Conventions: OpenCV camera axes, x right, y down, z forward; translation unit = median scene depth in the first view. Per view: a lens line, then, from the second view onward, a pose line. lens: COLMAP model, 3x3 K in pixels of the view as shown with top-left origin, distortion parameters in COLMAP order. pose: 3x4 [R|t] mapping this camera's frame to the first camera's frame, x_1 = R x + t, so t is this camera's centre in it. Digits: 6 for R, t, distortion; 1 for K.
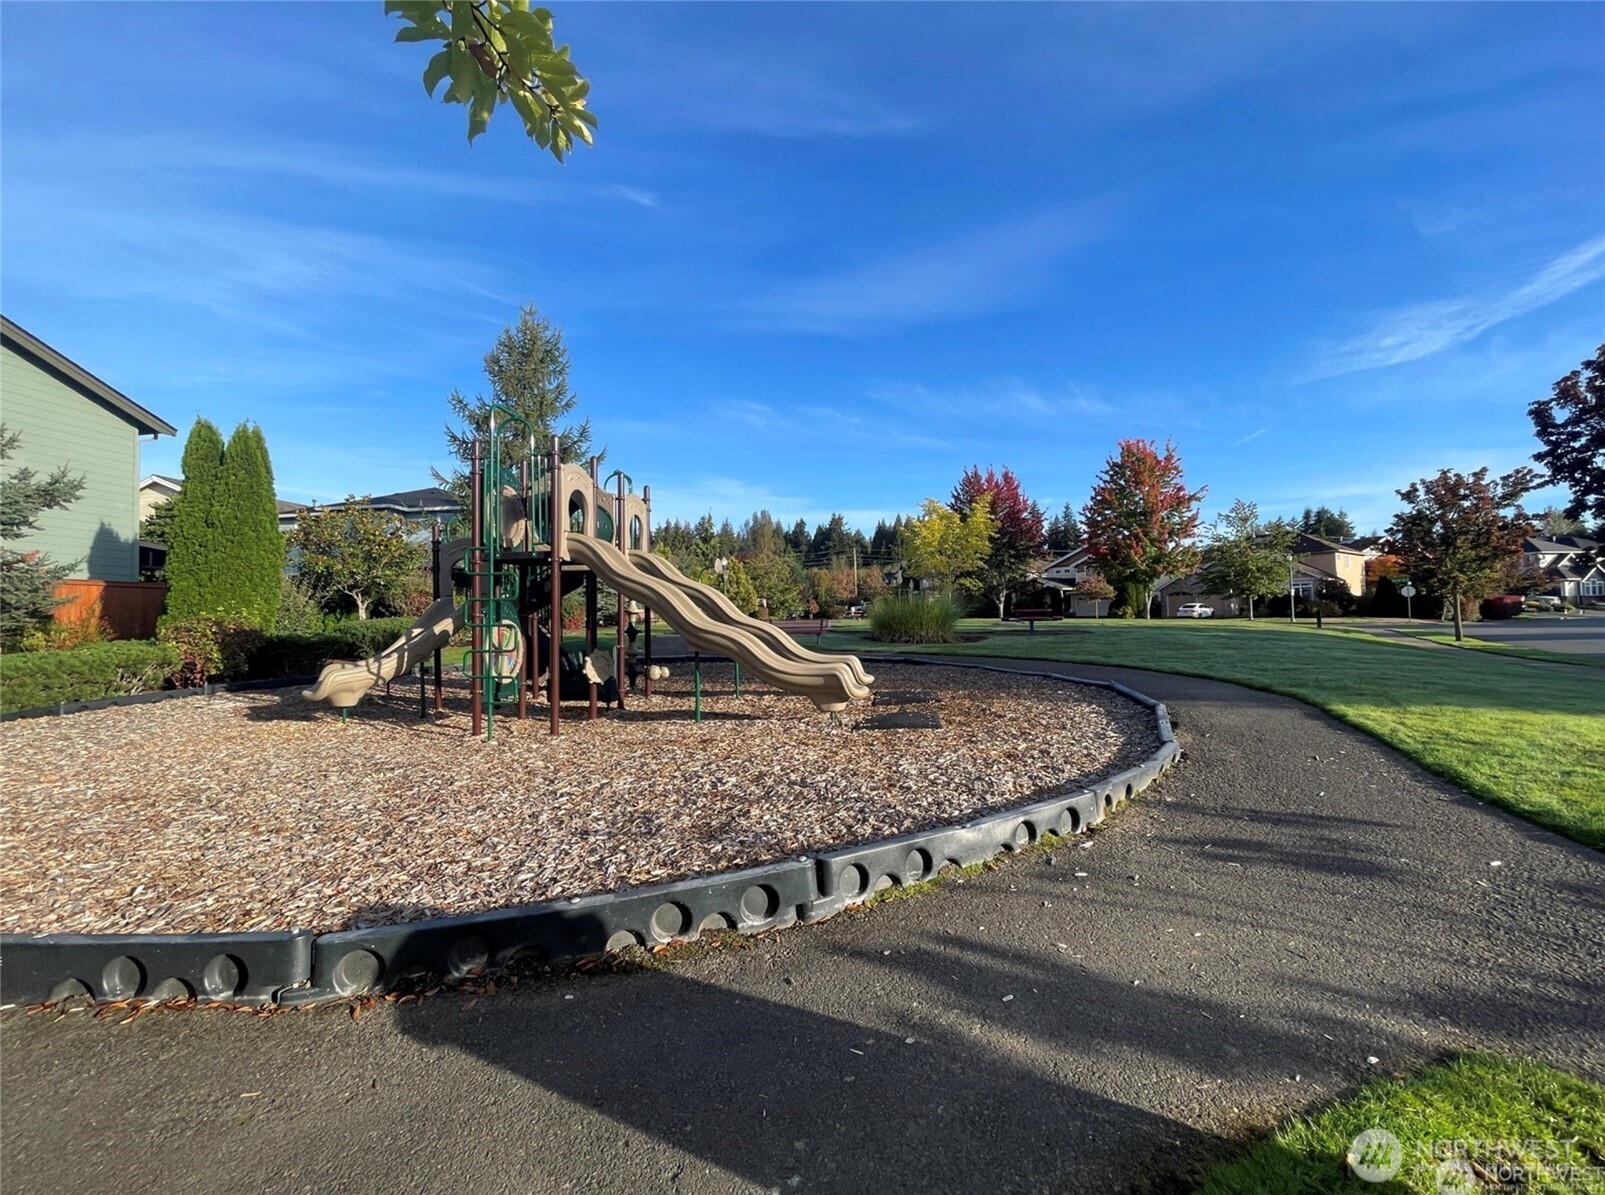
lens RADIAL K [[644.6, 0, 802.6], [0, 644.6, 600.3], [0, 0, 1]] dist [-0.002022, -0.000195]
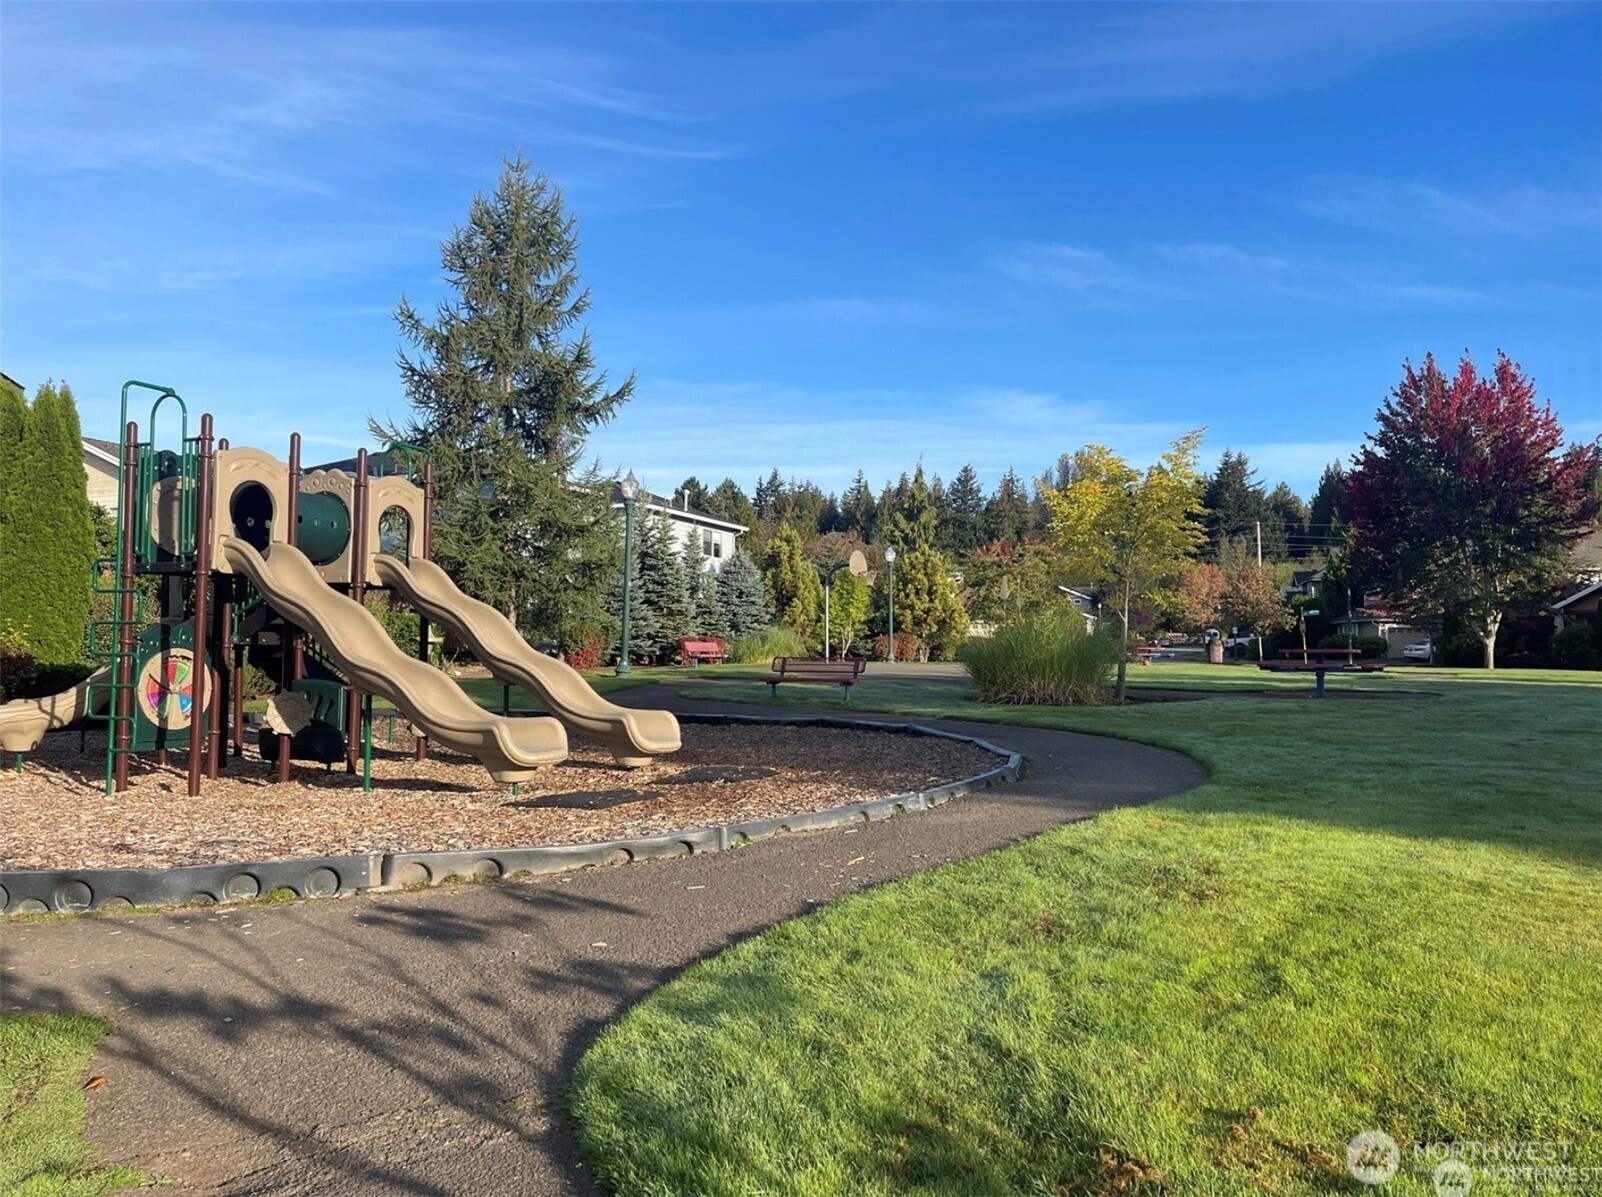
lens RADIAL K [[1213.3, 0, 800.8], [0, 1213.3, 599.5], [0, 0, 1]] dist [0.047804, -0.004273]
pose [[0.953413, 0.006851, -0.301592, 0.099787], [-0.012432, 0.999785, -0.016587, -0.001937], [0.301413, 0.019564, 0.953293, -0.027622]]
